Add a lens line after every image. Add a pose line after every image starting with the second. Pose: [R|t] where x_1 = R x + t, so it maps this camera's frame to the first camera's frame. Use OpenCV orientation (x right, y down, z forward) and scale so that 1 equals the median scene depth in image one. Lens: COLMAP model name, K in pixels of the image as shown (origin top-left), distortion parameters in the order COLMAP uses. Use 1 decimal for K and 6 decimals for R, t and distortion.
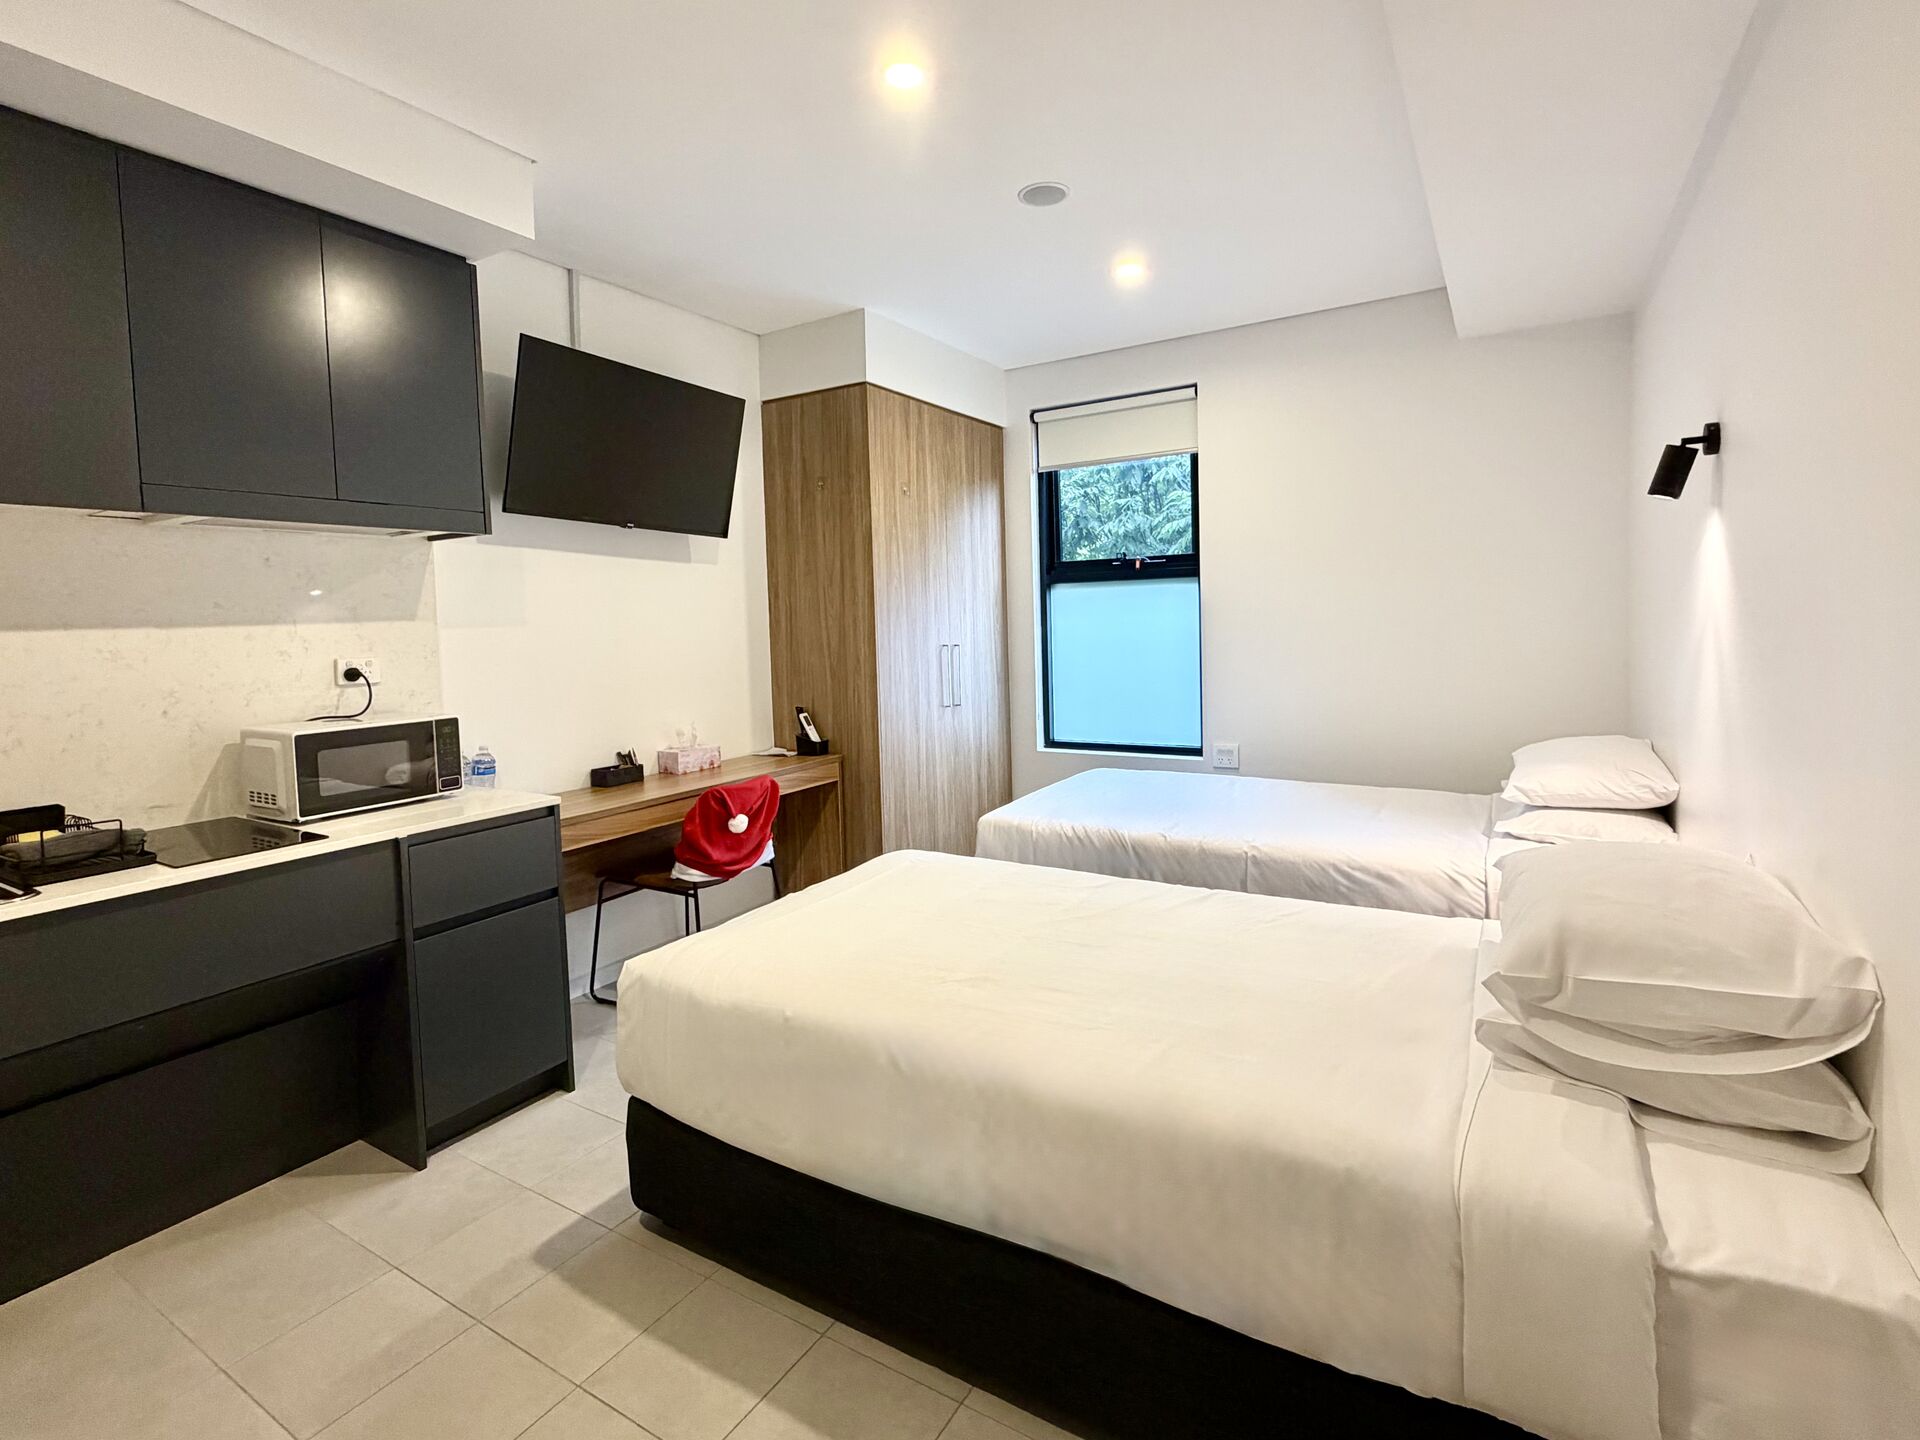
lens RADIAL K [[913.1, 0, 962.6], [0, 913.1, 661.8], [0, 0, 1]] dist [-0.011970, 0.000017]
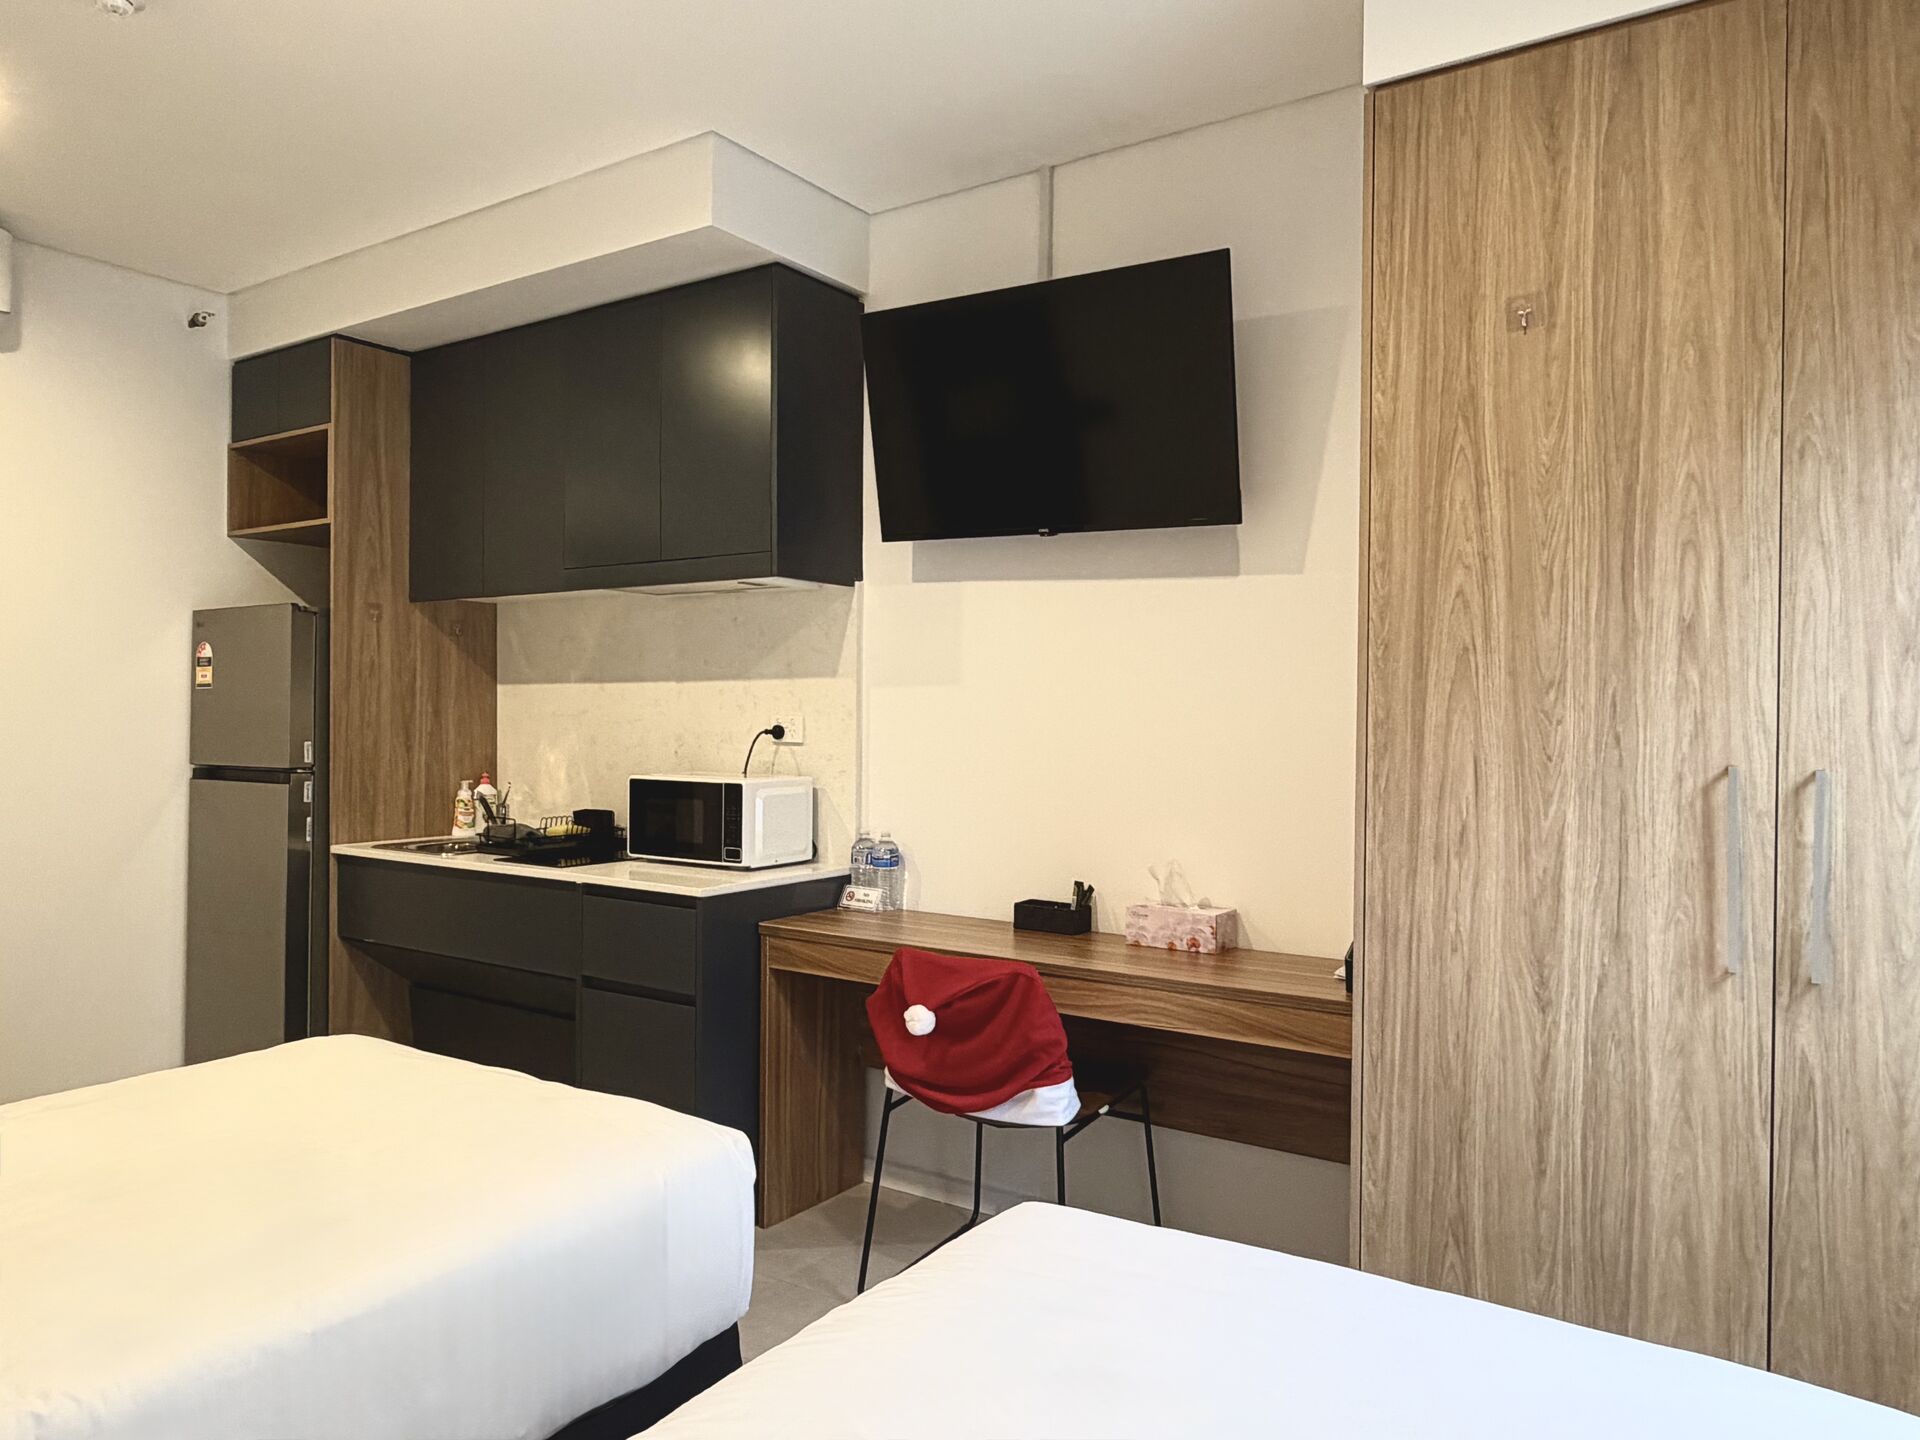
lens RADIAL K [[1290.4, 0, 960.0], [0, 1290.4, 720.0], [0, 0, 1]] dist [-0.002244, 0.006643]
pose [[-0.049011, 0.033877, -0.998224, 0.556673], [-0.053509, 0.997900, 0.036493, -0.047389], [0.997364, 0.055203, -0.047095, 1.002266]]
